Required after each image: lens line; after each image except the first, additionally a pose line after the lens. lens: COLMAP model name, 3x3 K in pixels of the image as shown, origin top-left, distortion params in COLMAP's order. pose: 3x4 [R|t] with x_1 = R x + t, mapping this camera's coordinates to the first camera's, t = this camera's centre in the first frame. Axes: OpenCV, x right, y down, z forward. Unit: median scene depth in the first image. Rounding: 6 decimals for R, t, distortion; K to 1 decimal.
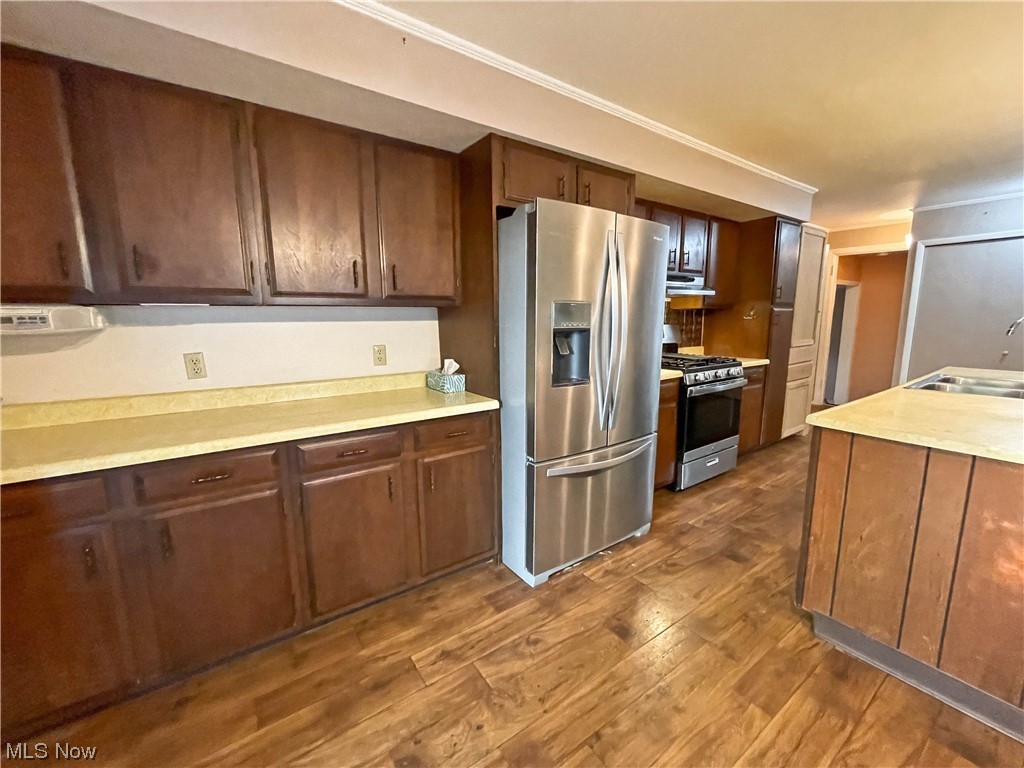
lens RADIAL K [[412.6, 0, 512.9], [0, 412.6, 383.3], [0, 0, 1]] dist [-0.004444, -0.000008]
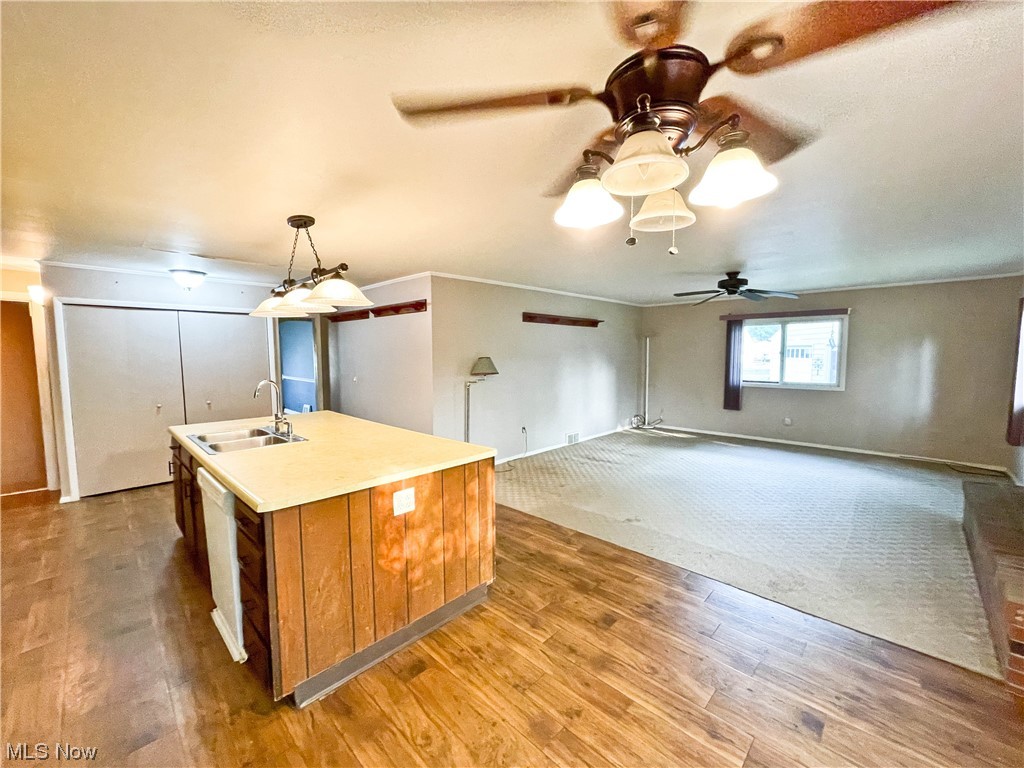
lens RADIAL K [[412.6, 0, 512.9], [0, 412.6, 383.3], [0, 0, 1]] dist [-0.004444, -0.000008]
pose [[-0.191040, -0.059003, 0.979807, -0.182106], [0.164751, 0.982104, 0.091264, -0.107401], [-0.967657, 0.178859, -0.177900, 0.307283]]
